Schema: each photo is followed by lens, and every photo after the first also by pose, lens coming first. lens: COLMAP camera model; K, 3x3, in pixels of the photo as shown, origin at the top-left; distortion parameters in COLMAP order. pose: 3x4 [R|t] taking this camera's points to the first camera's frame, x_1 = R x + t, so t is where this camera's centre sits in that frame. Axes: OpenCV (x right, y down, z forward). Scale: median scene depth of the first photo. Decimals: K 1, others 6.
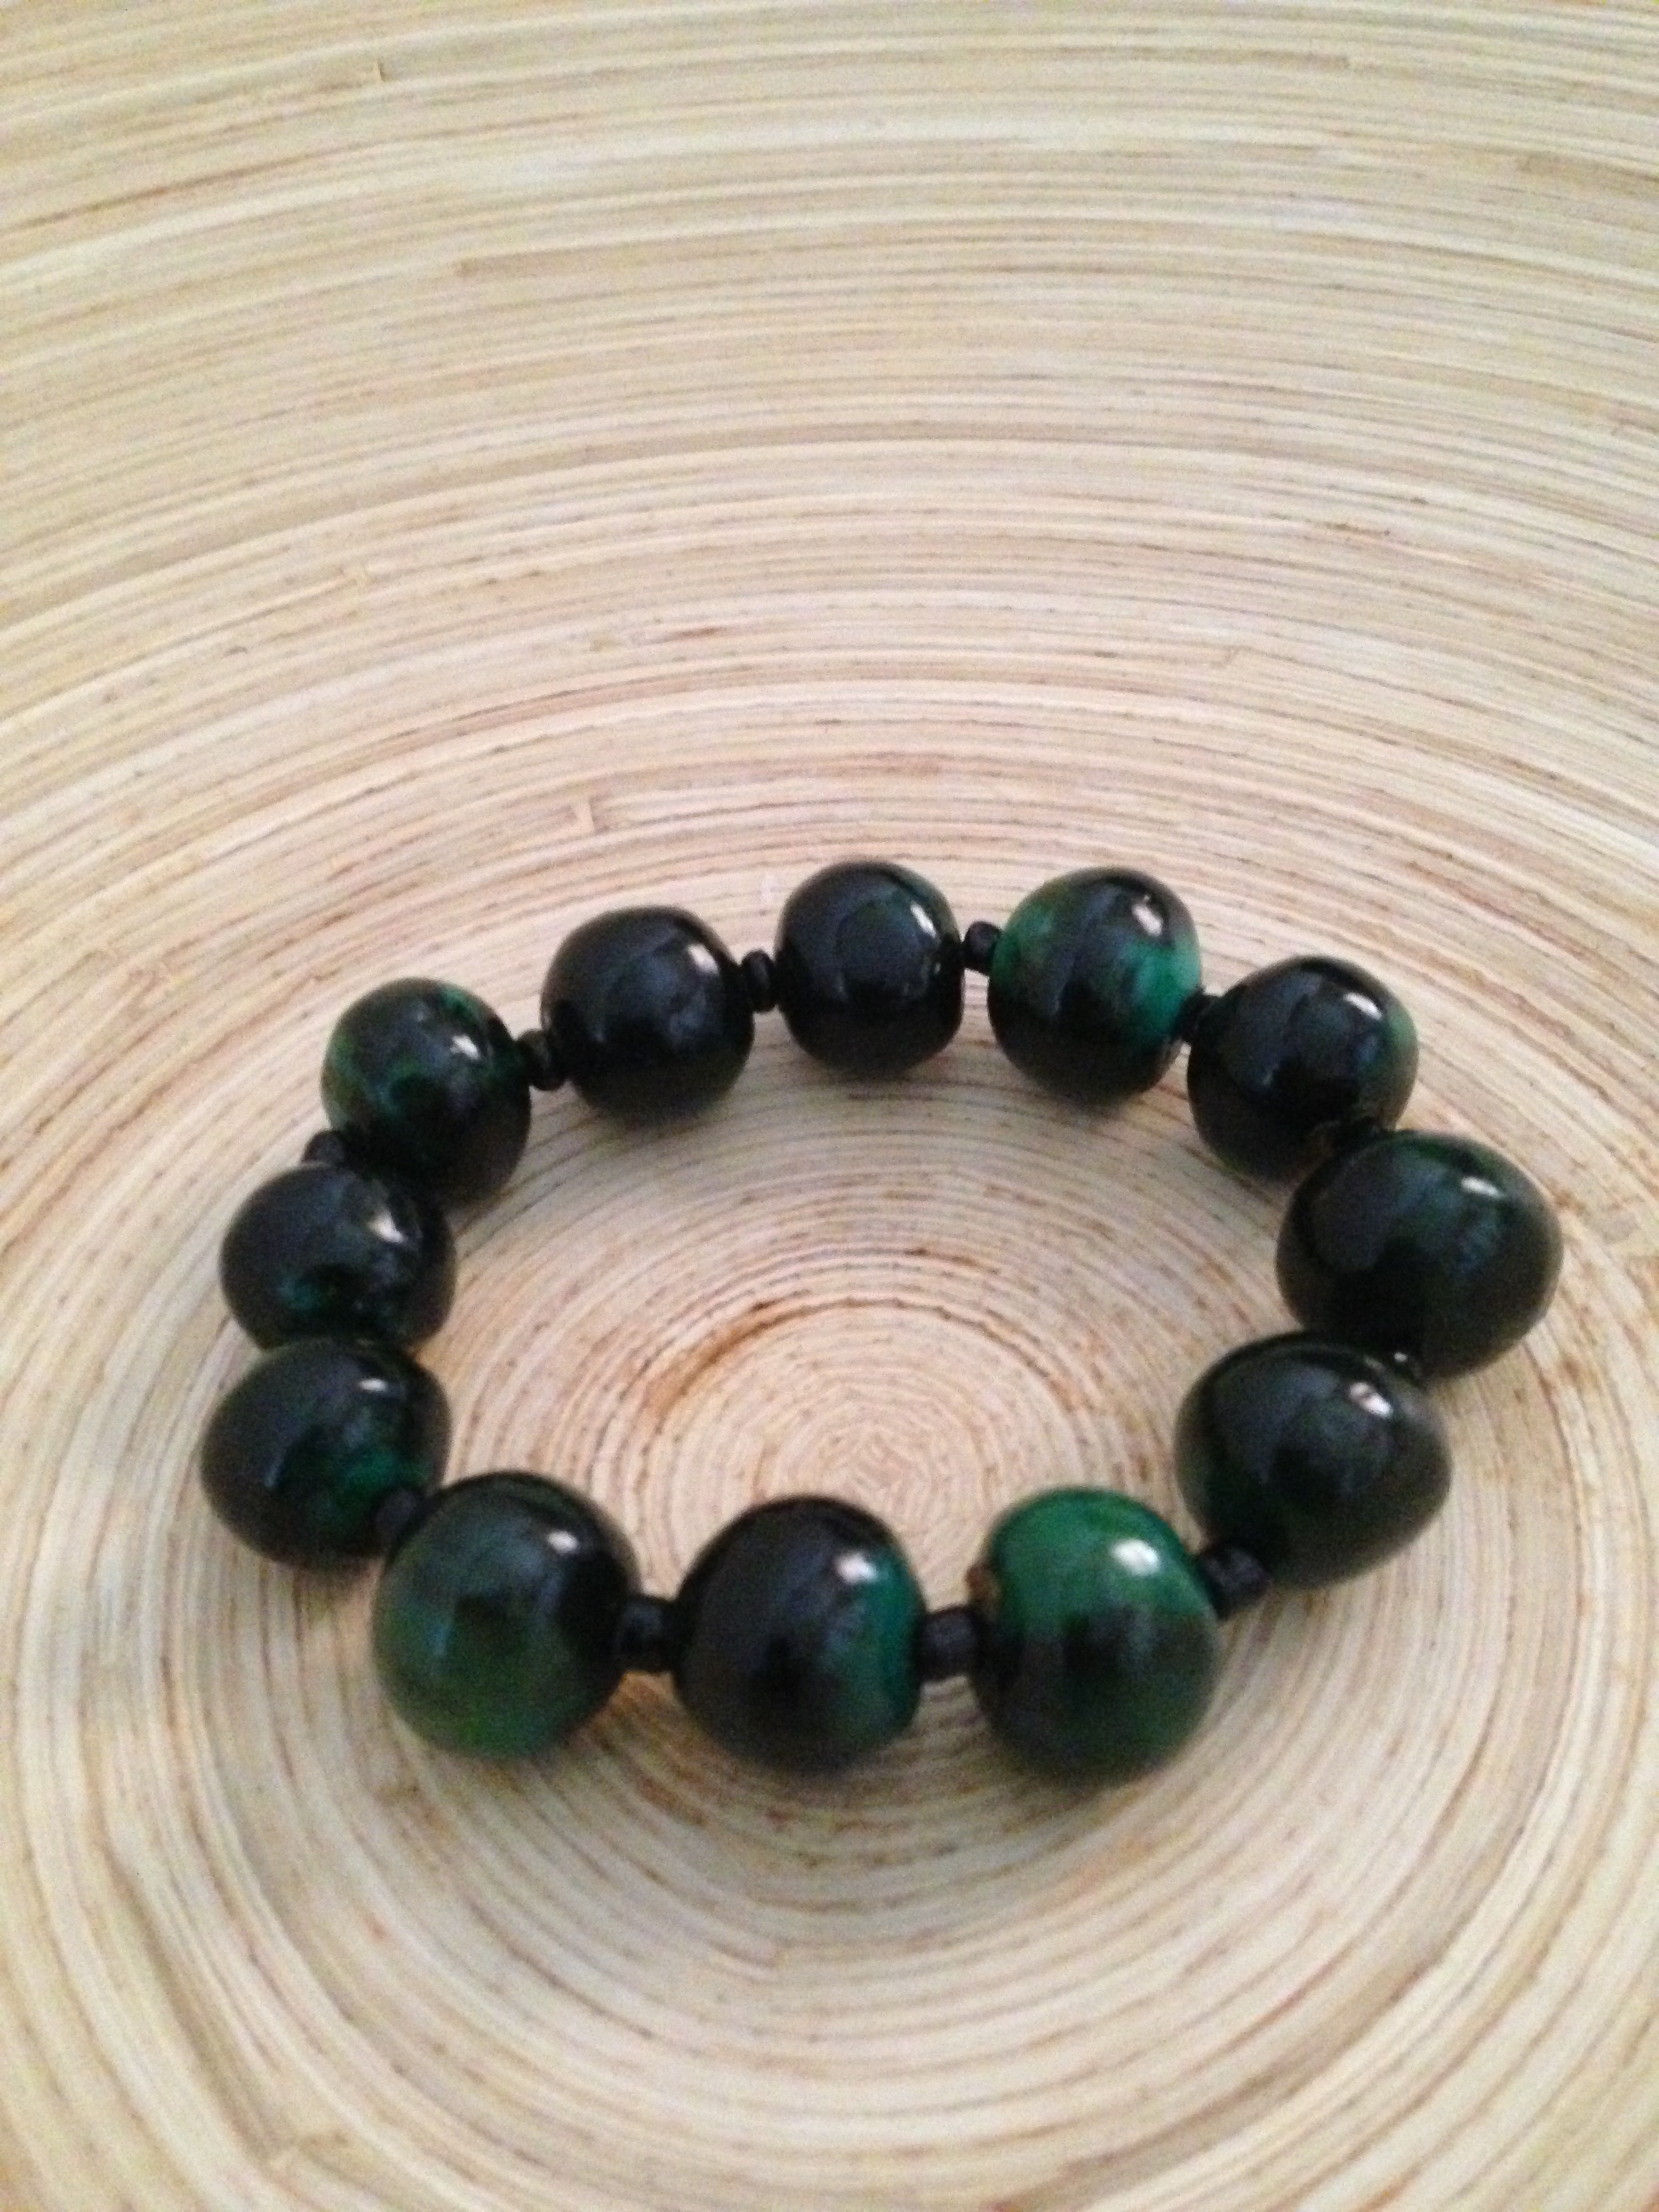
lens RADIAL K [[2083.4, 0, 818.6], [0, 2083.4, 1105.8], [0, 0, 1]] dist [0.032220, 0.000000]
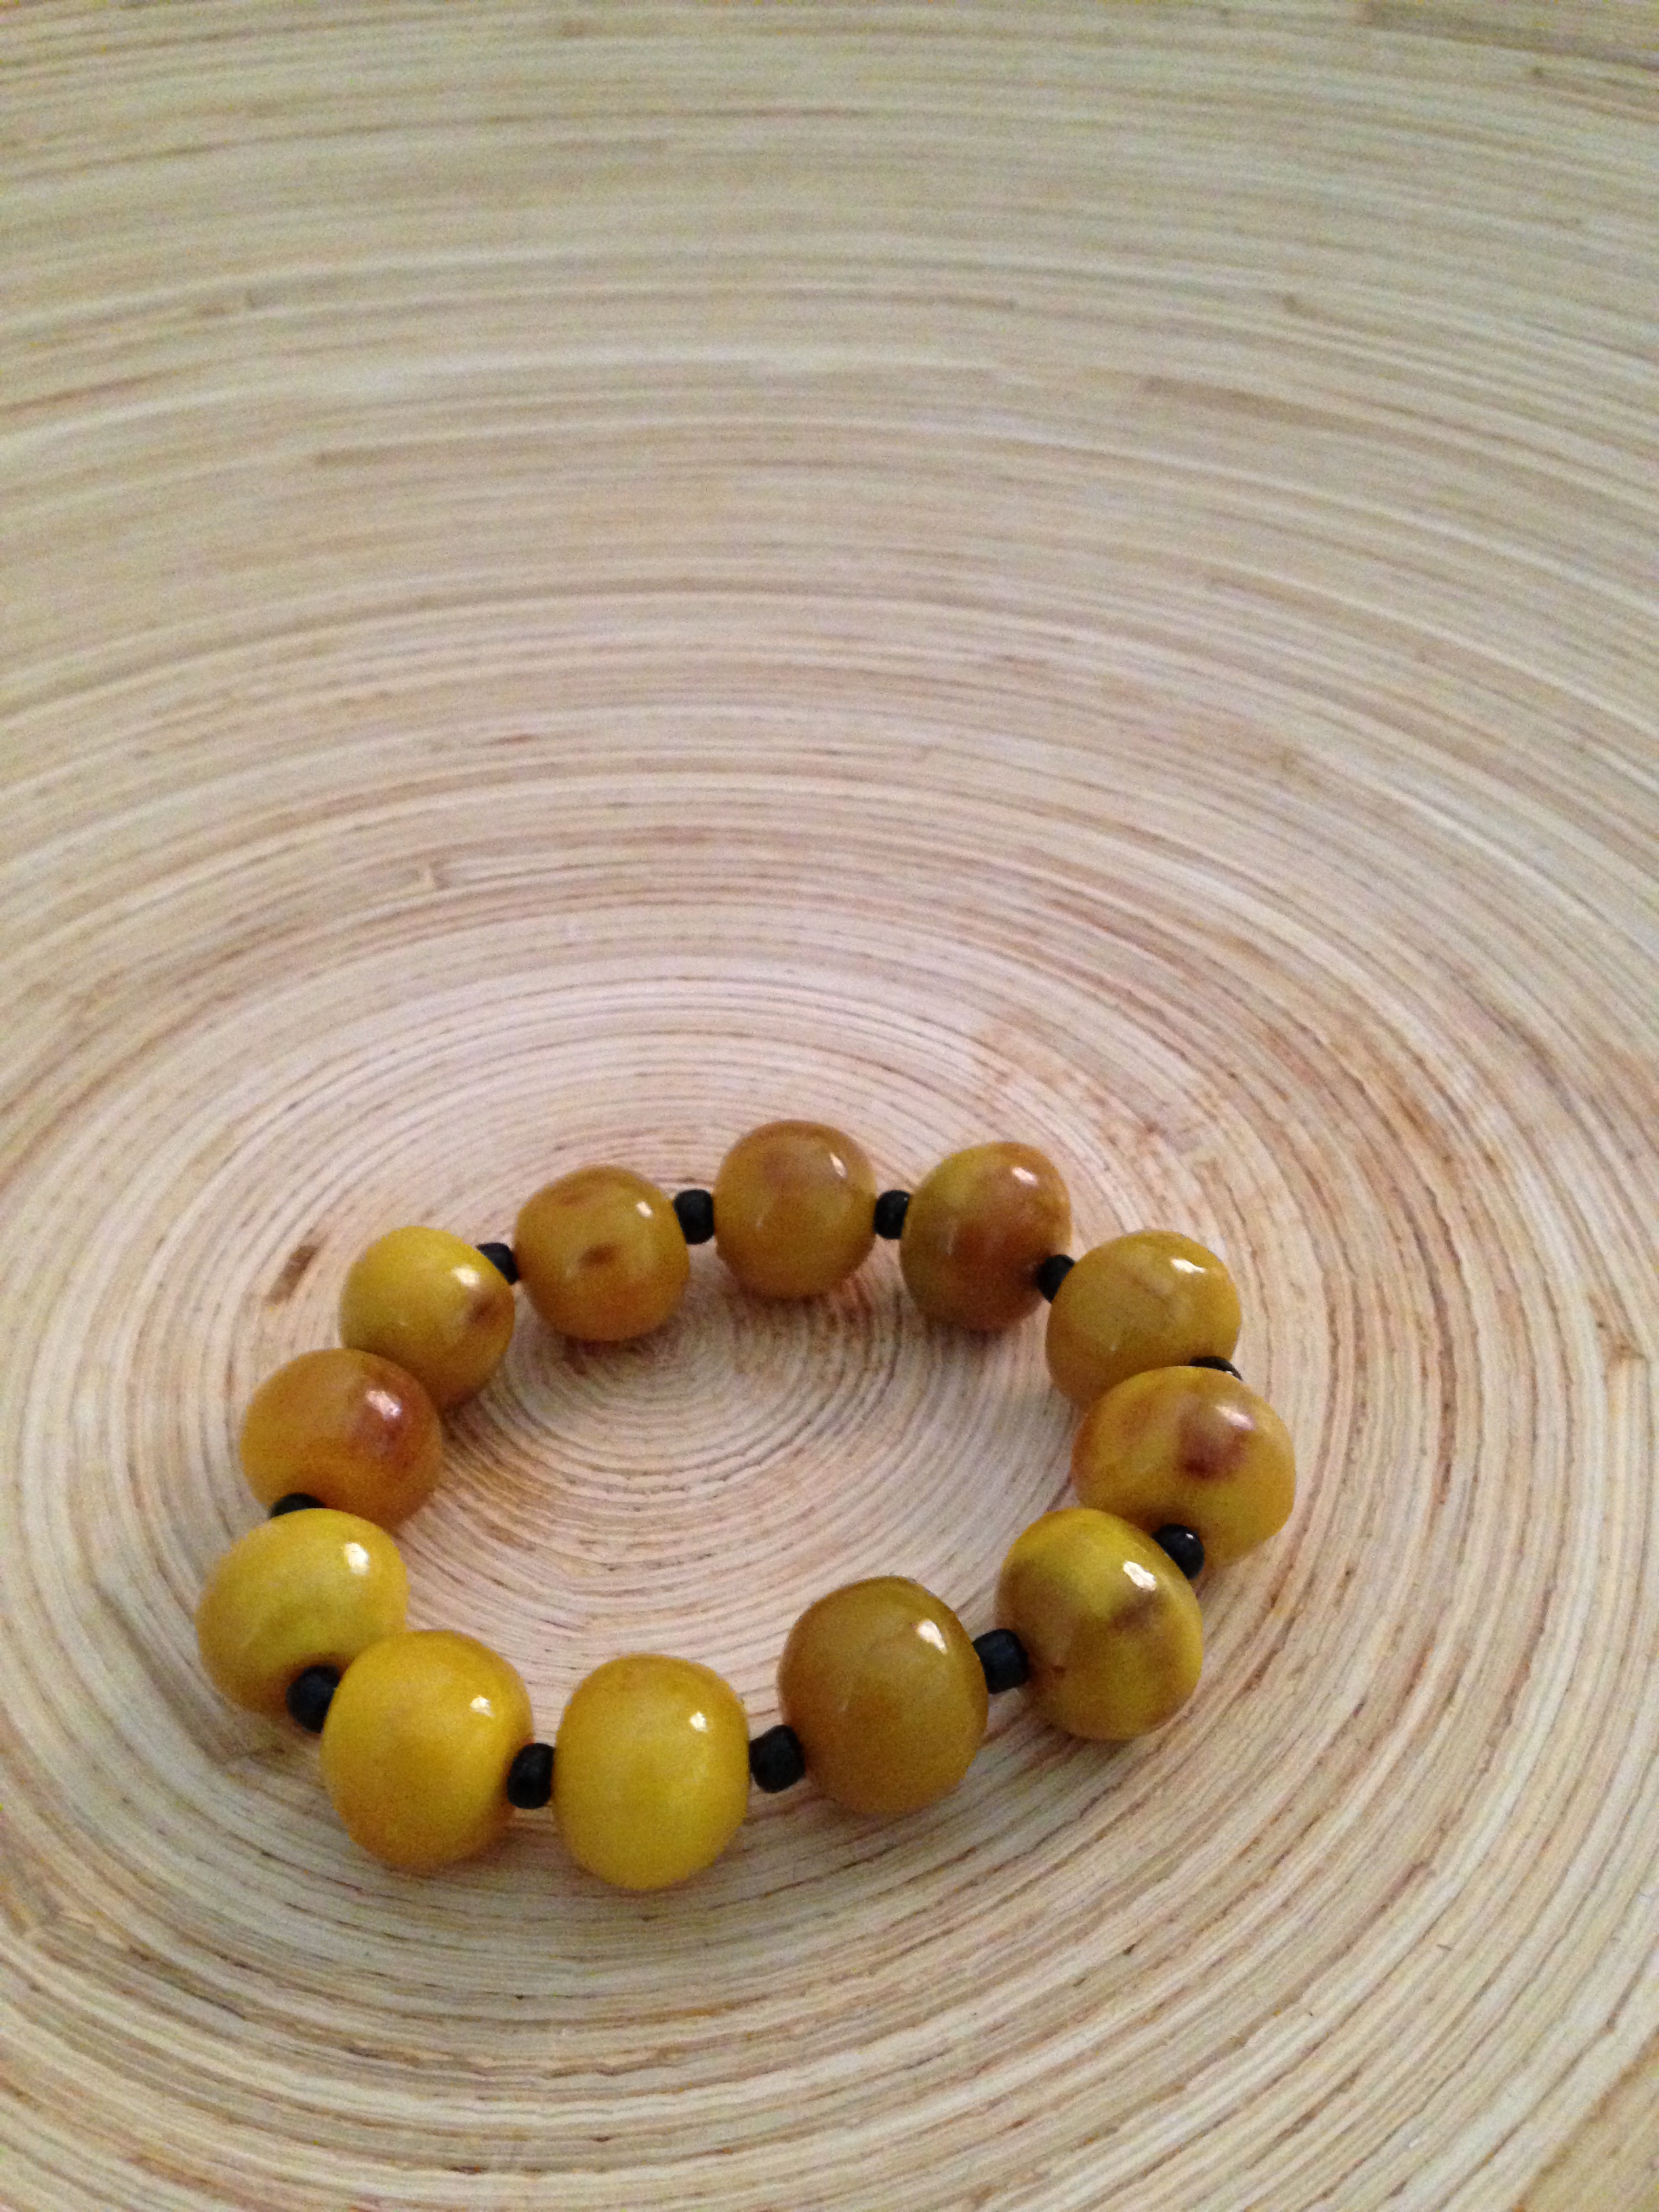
lens RADIAL K [[2083.4, 0, 819.5], [0, 2083.4, 1104.5], [0, 0, 1]] dist [0.032220, 0.000000]
pose [[0.996134, -0.020062, 0.085522, 0.015212], [0.026287, 0.997037, -0.072293, 0.100376], [-0.083819, 0.074262, 0.993710, -0.287465]]
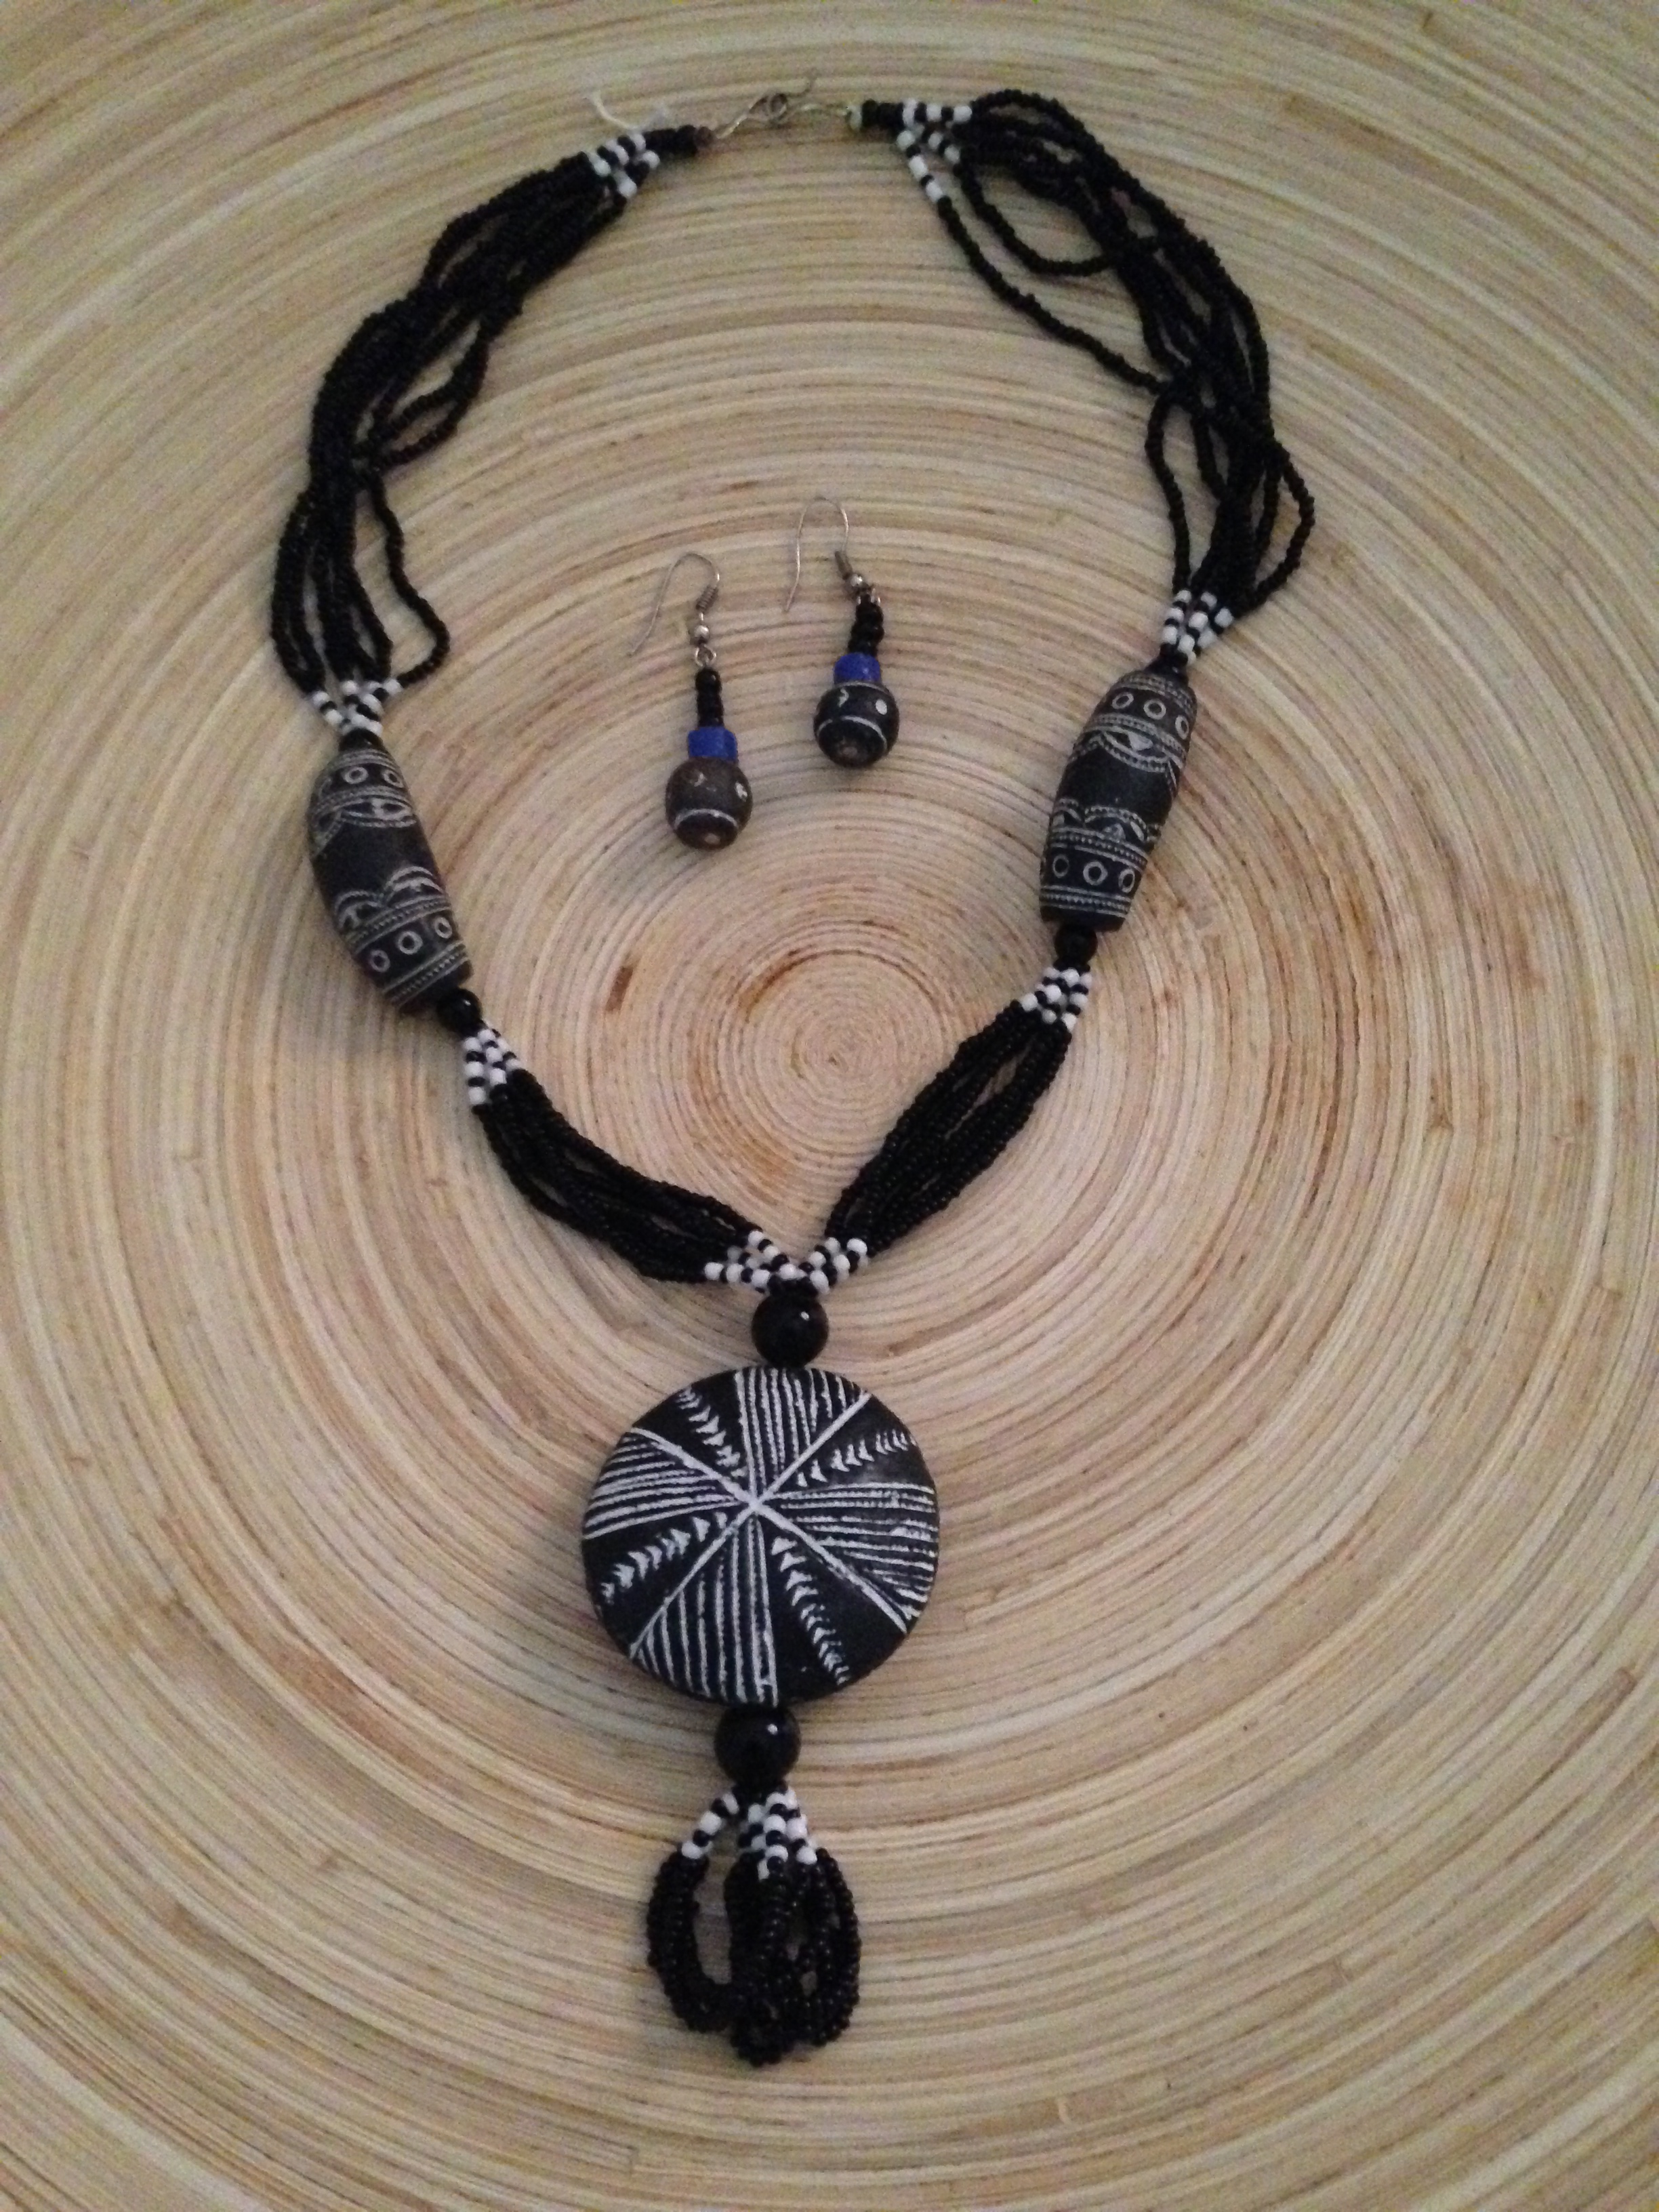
lens RADIAL K [[2083.4, 0, 821.7], [0, 2083.4, 1118.4], [0, 0, 1]] dist [0.032220, 0.000000]
pose [[0.999919, -0.012098, -0.003912, 0.005738], [0.012583, 0.897262, 0.441320, -0.546154], [-0.001829, -0.441333, 0.897341, -0.756976]]
